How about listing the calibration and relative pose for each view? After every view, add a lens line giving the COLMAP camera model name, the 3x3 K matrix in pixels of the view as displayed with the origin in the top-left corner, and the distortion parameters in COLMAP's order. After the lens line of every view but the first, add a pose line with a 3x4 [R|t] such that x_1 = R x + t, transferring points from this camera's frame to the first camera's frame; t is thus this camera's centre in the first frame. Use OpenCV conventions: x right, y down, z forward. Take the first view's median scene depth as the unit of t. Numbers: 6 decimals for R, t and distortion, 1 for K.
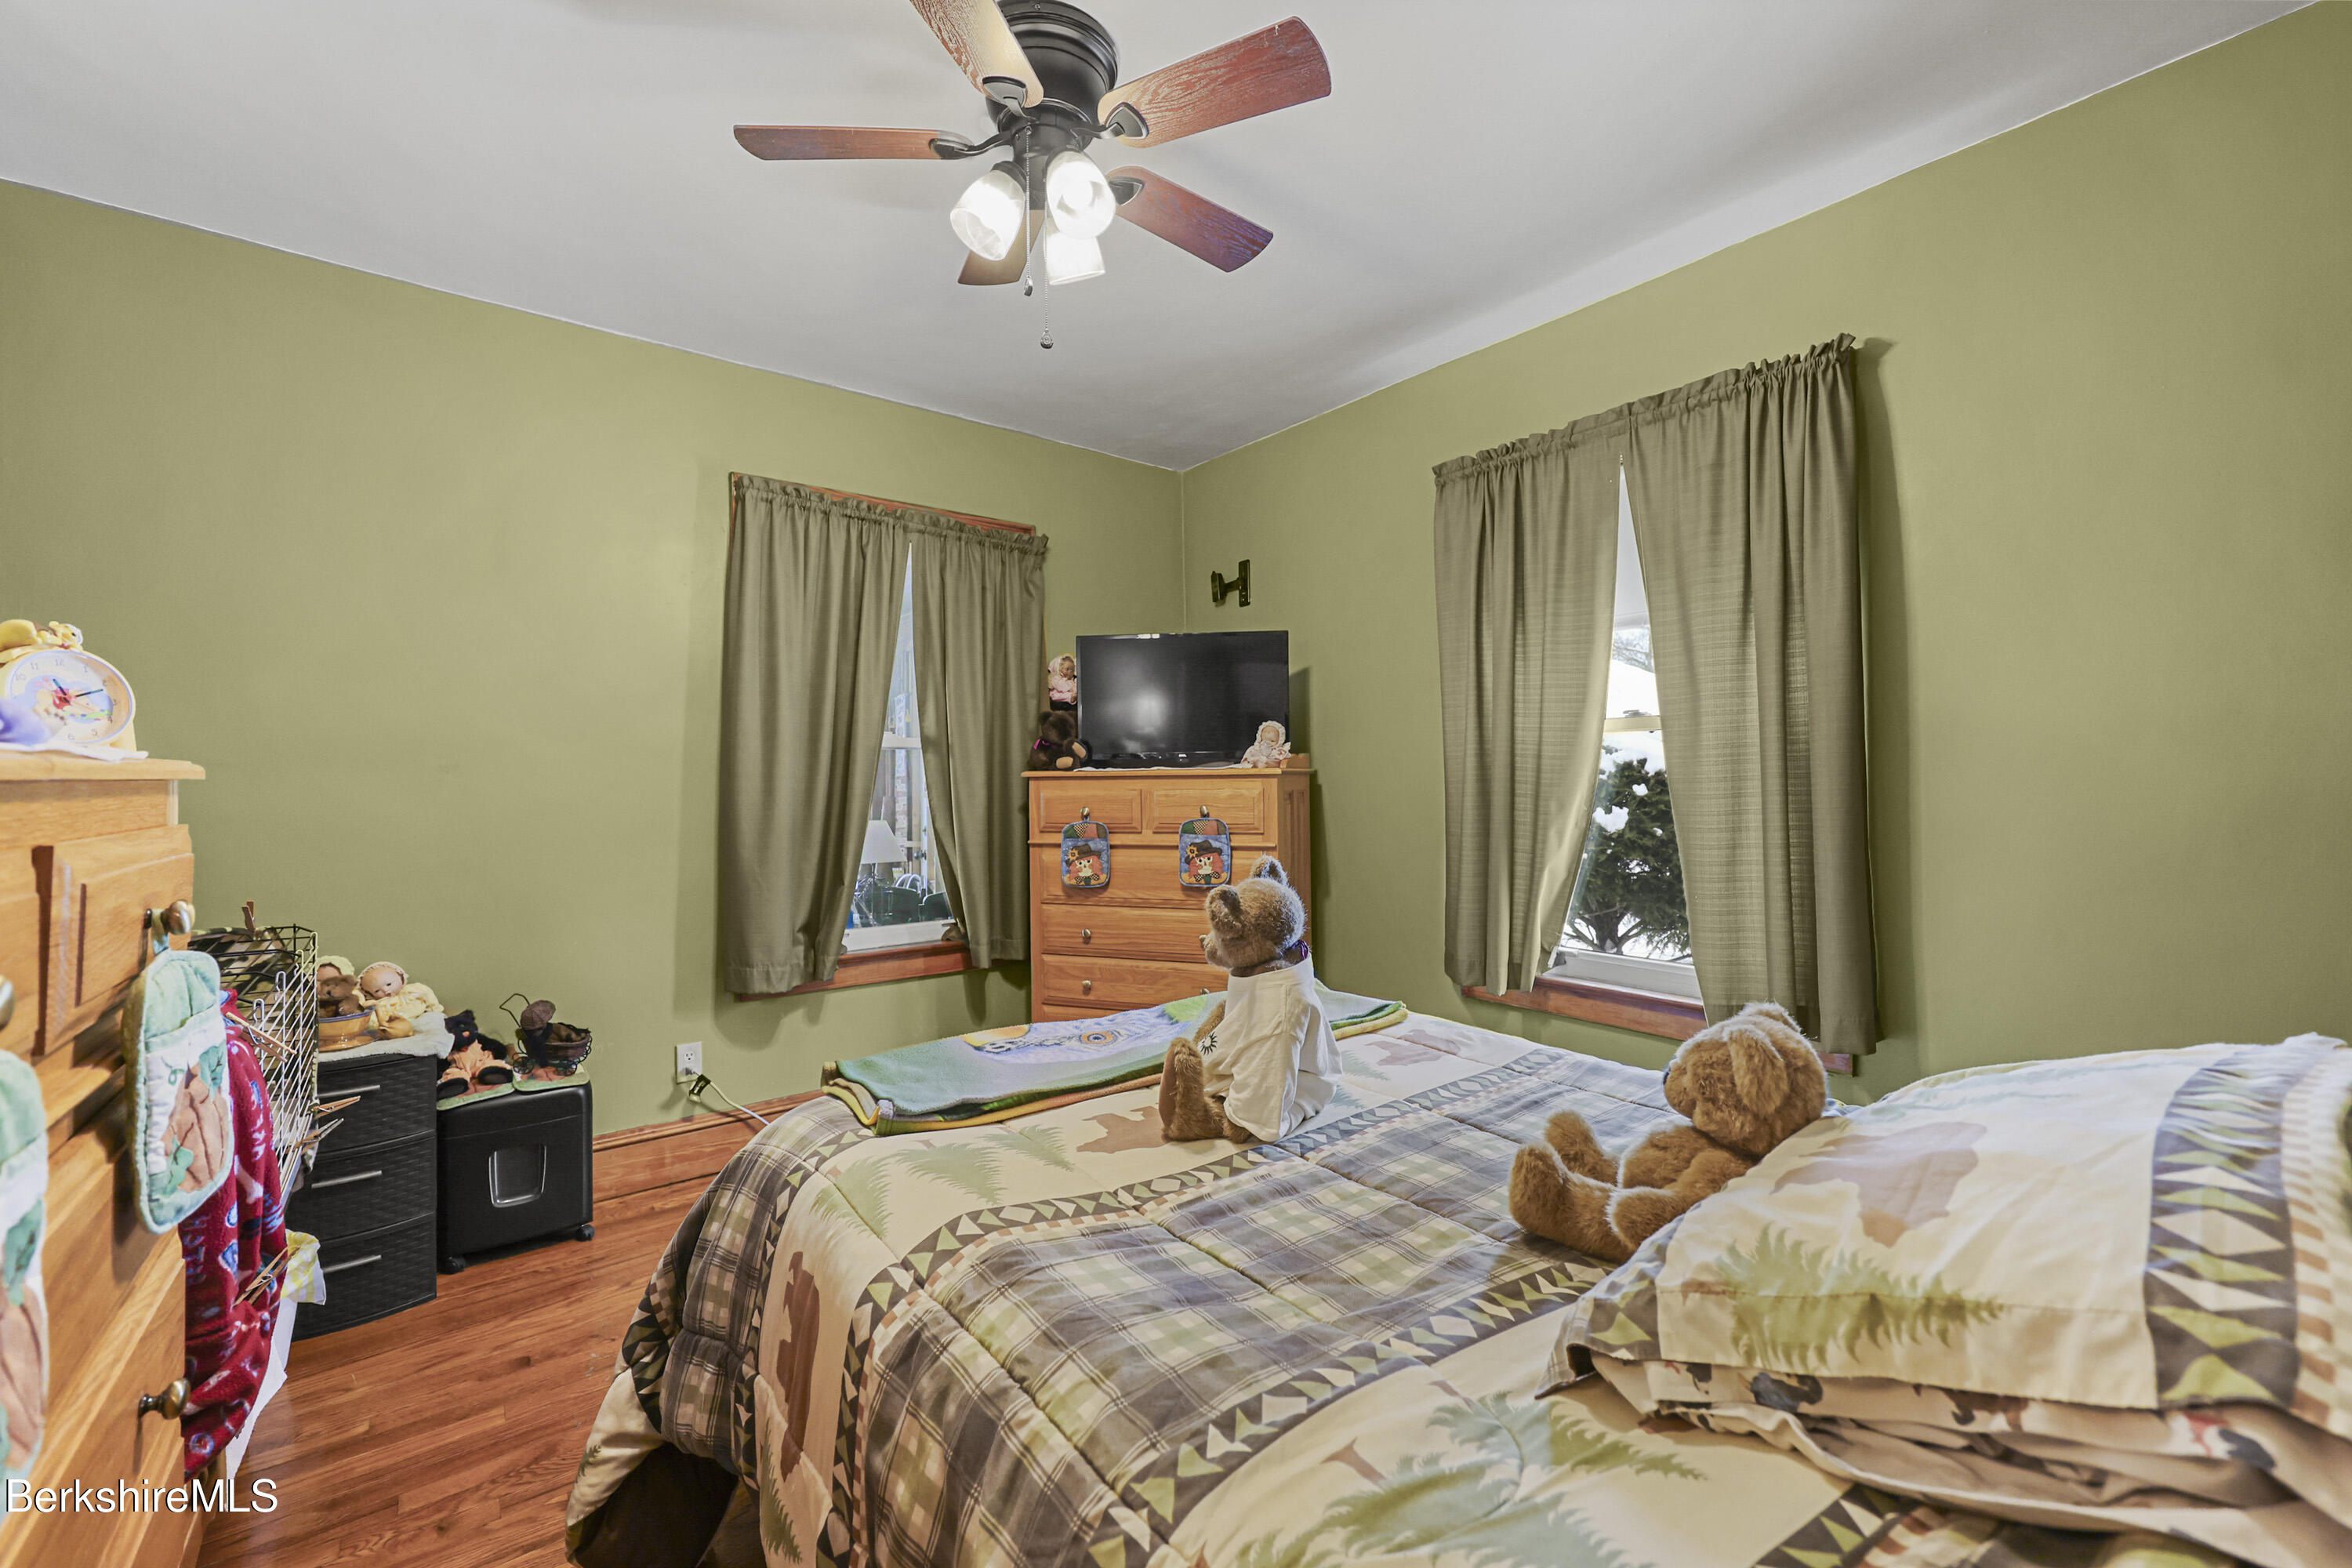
lens RADIAL K [[953.0, 0, 1166.2], [0, 953.0, 767.9], [0, 0, 1]] dist [-0.000714, -0.000251]
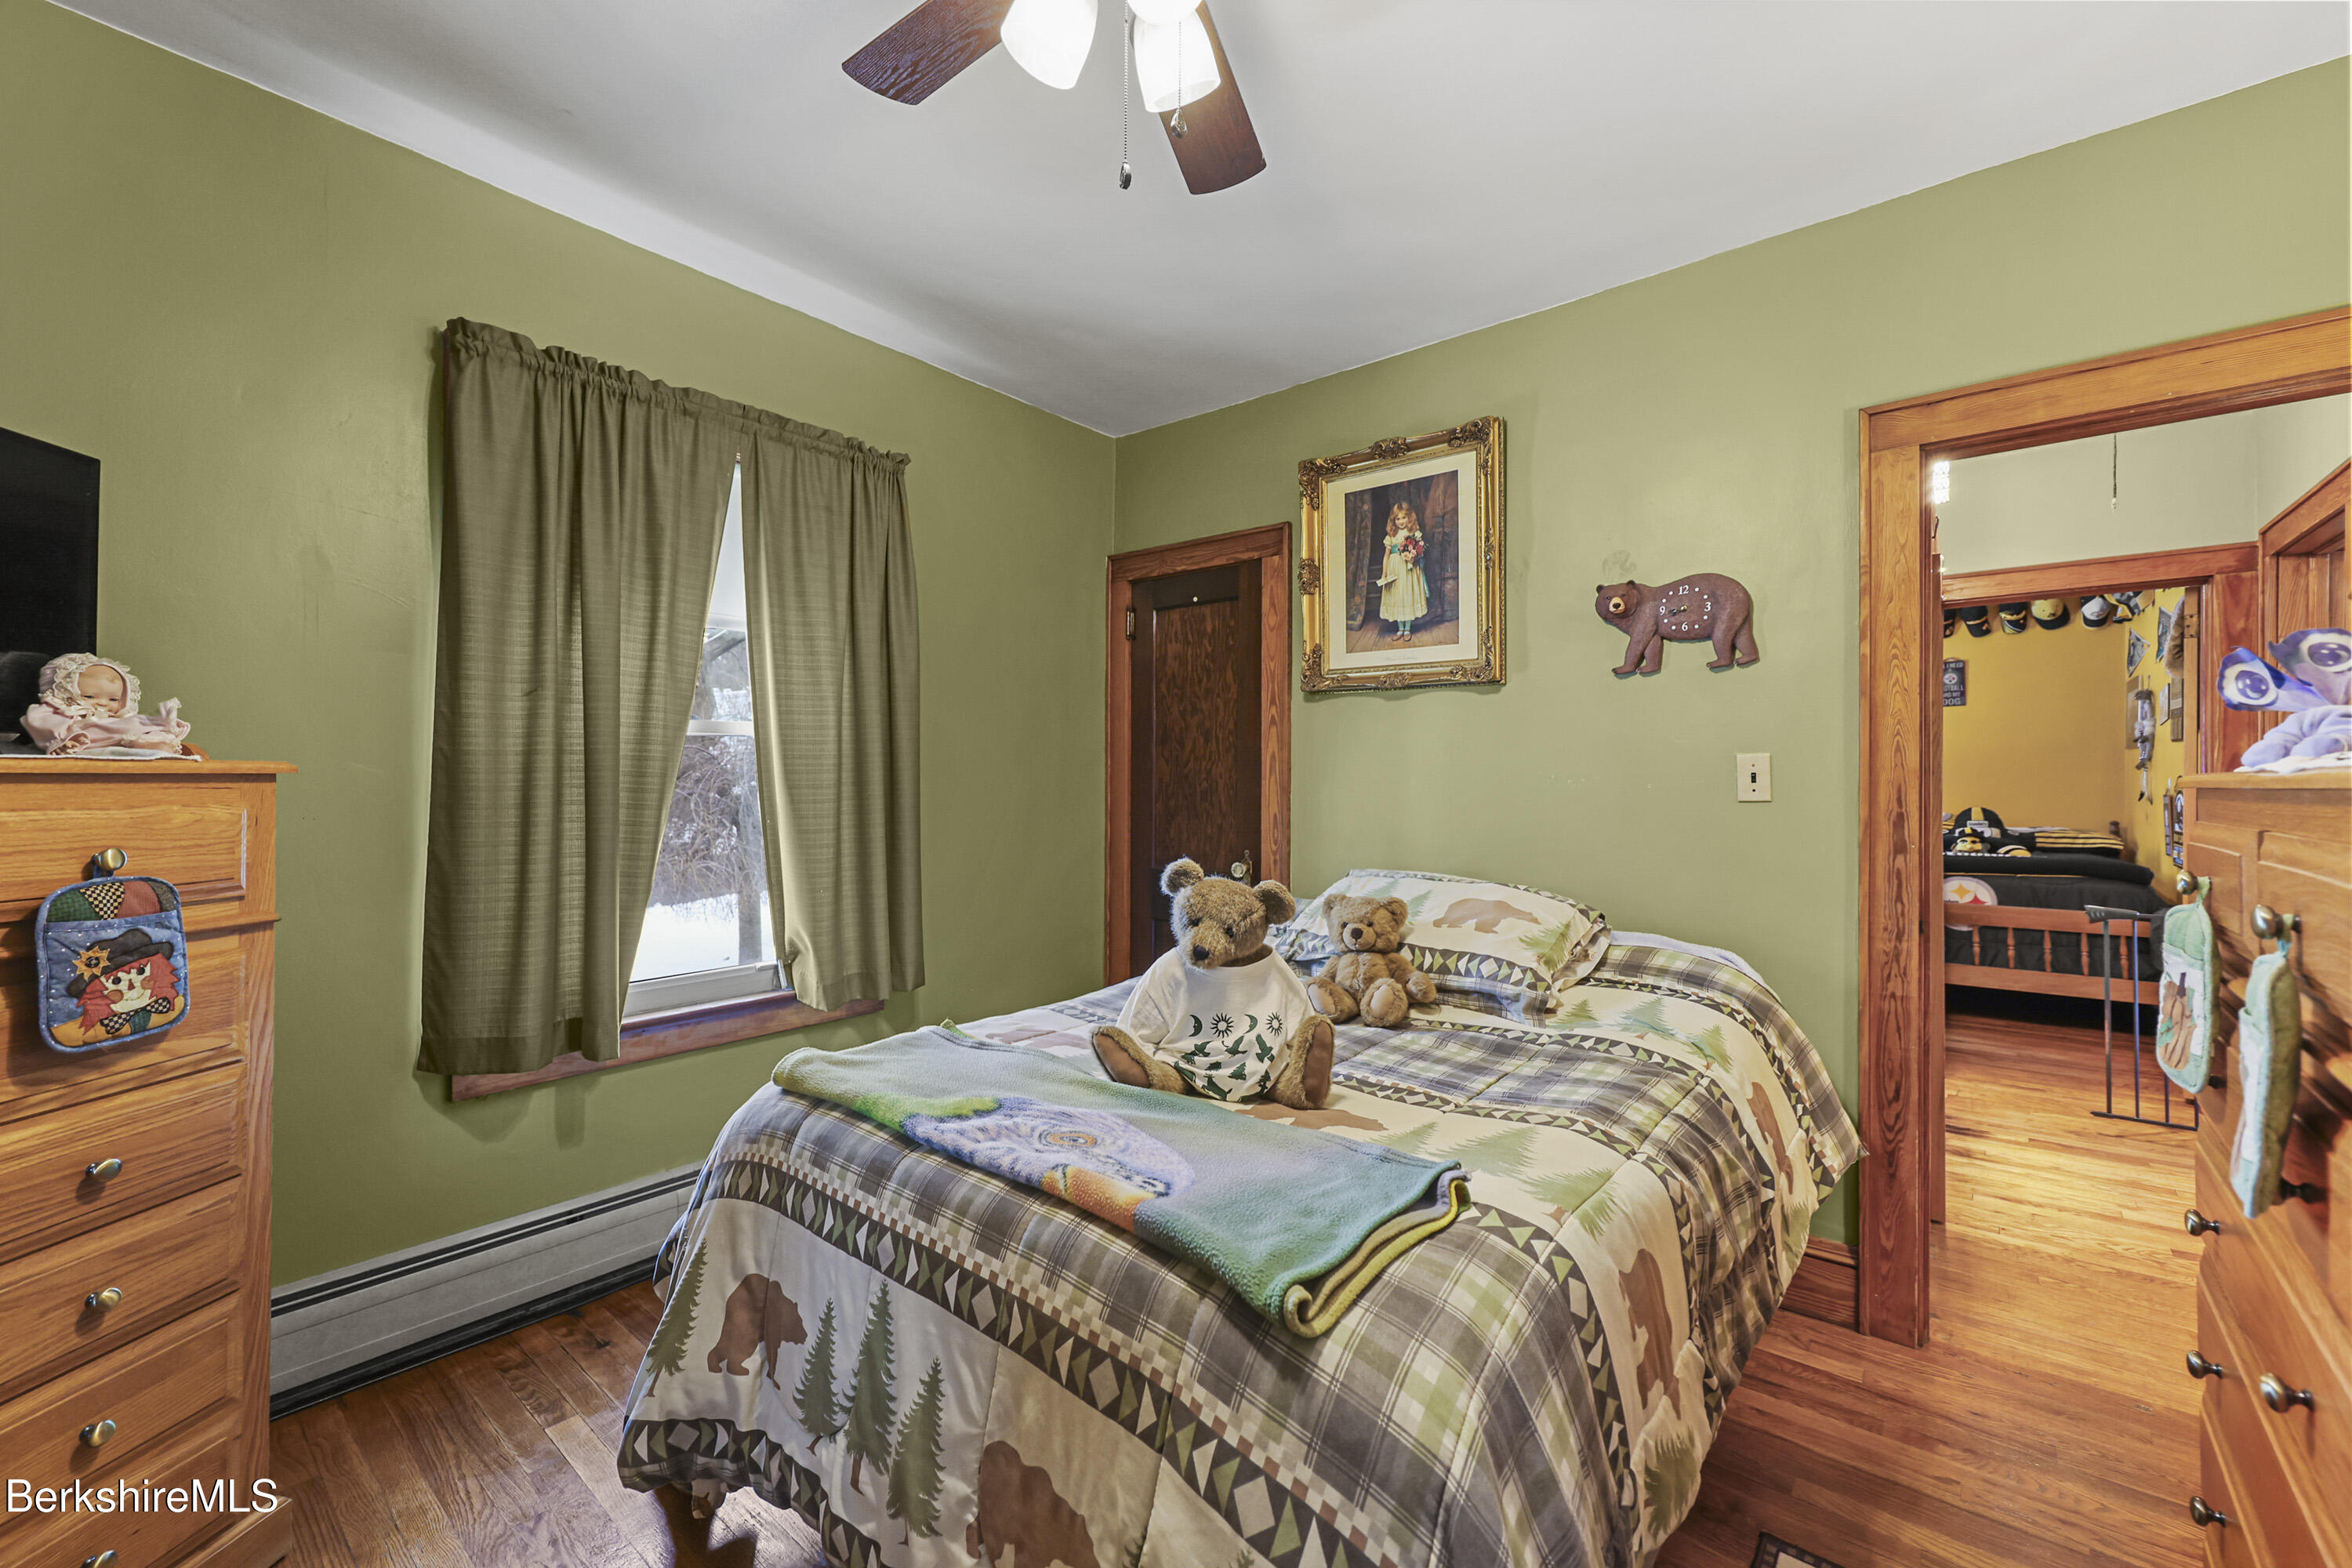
lens RADIAL K [[953.0, 0, 1181.2], [0, 953.0, 782.5], [0, 0, 1]] dist [-0.000714, -0.000251]
pose [[-0.234079, 0.003916, 0.972210, -0.709701], [-0.013590, 0.999881, -0.007299, 0.011436], [-0.972123, -0.014921, -0.233998, 0.964130]]
